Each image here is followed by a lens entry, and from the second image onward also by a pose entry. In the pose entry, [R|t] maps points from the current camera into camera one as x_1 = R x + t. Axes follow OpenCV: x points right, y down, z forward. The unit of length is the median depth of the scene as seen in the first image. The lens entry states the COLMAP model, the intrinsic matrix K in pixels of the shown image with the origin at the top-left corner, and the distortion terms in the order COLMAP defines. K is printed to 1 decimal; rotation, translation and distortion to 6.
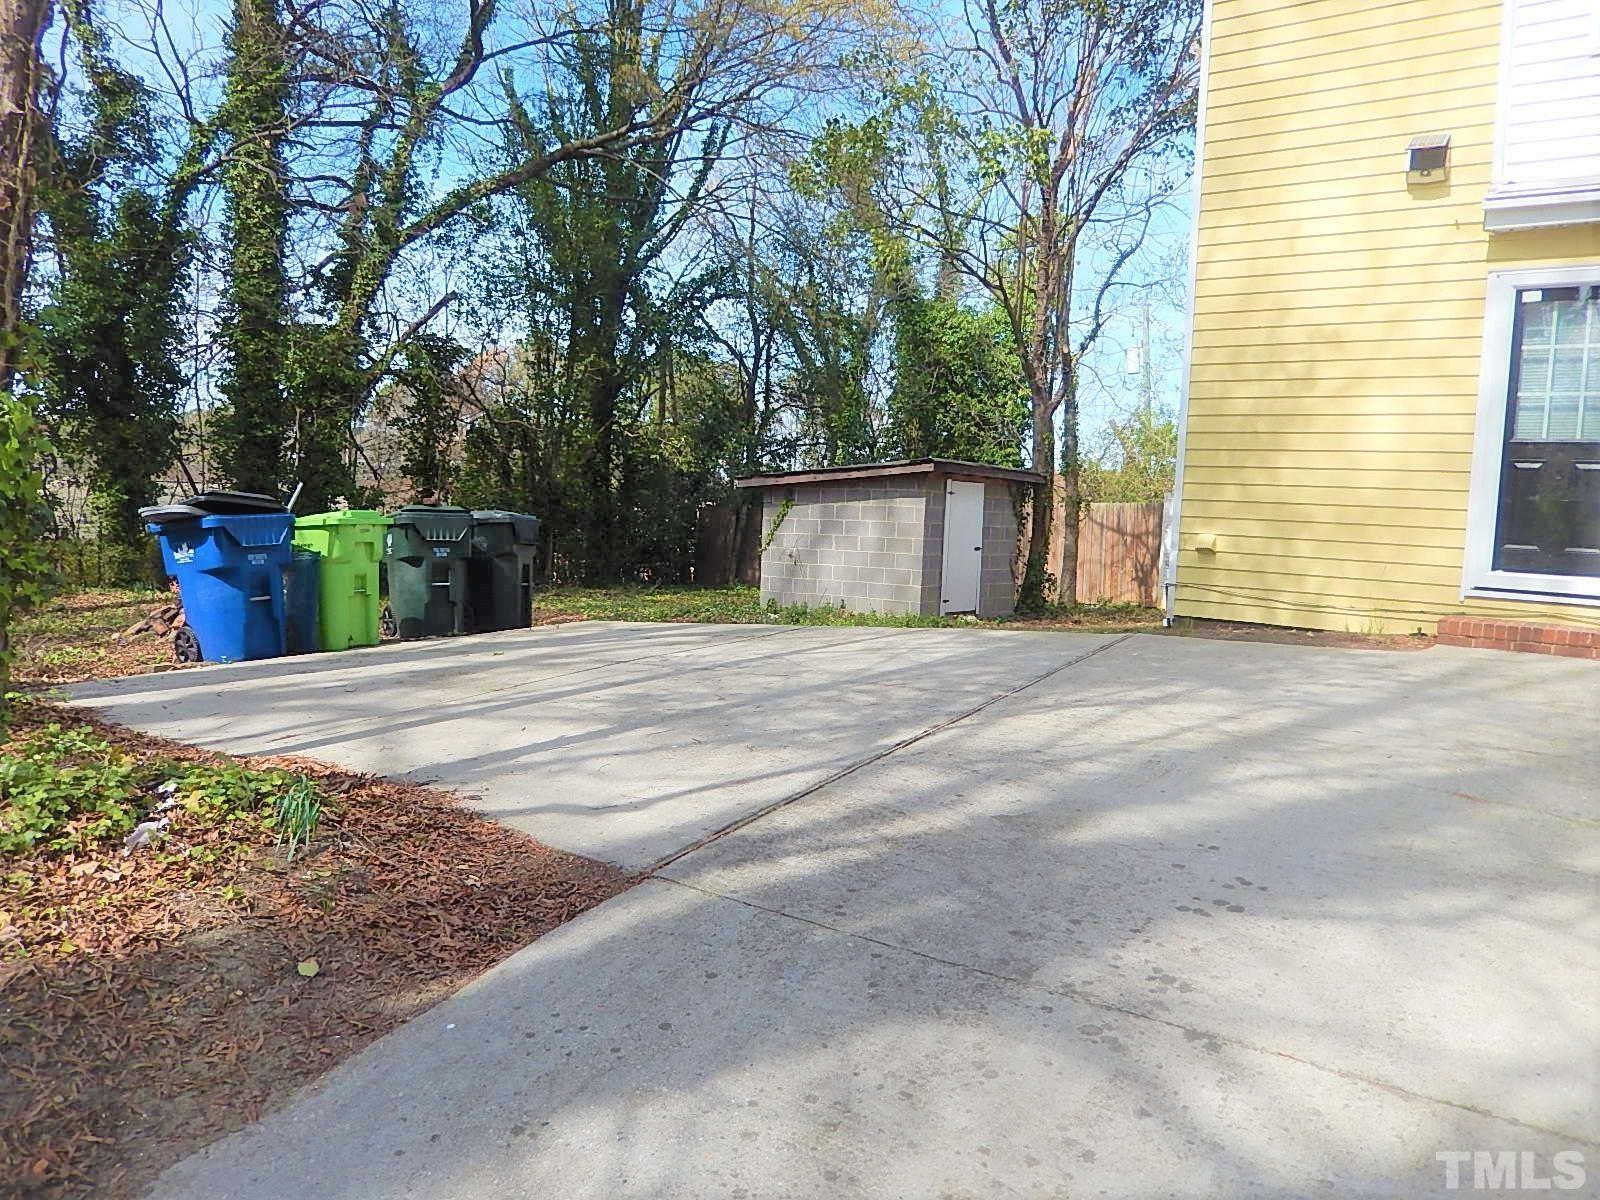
lens RADIAL K [[1204.7, 0, 815.5], [0, 1204.7, 593.7], [0, 0, 1]] dist [0.013683, -0.020919]
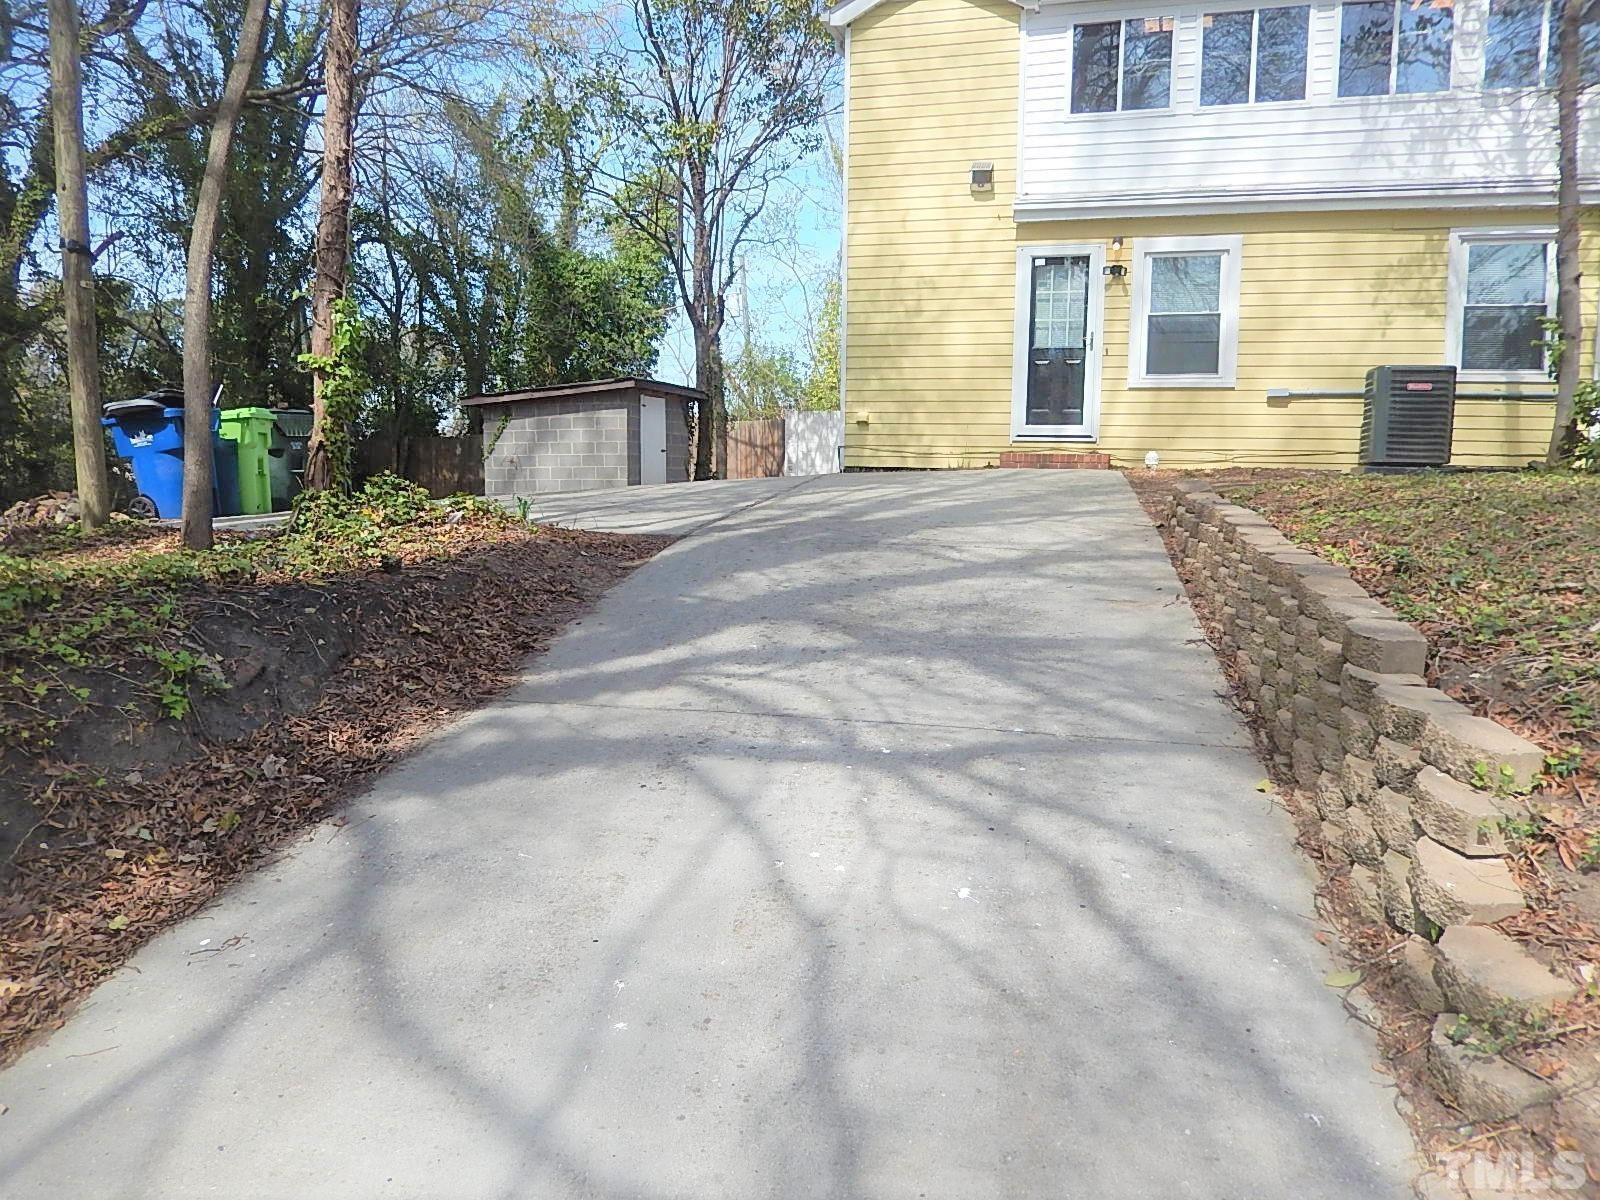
lens RADIAL K [[1204.7, 0, 791.6], [0, 1204.7, 600.5], [0, 0, 1]] dist [0.013683, -0.020919]
pose [[0.945735, -0.069331, 0.317457, -0.266985], [0.054321, 0.996957, 0.055905, 0.099682], [-0.320367, -0.035626, 0.946623, -0.442198]]
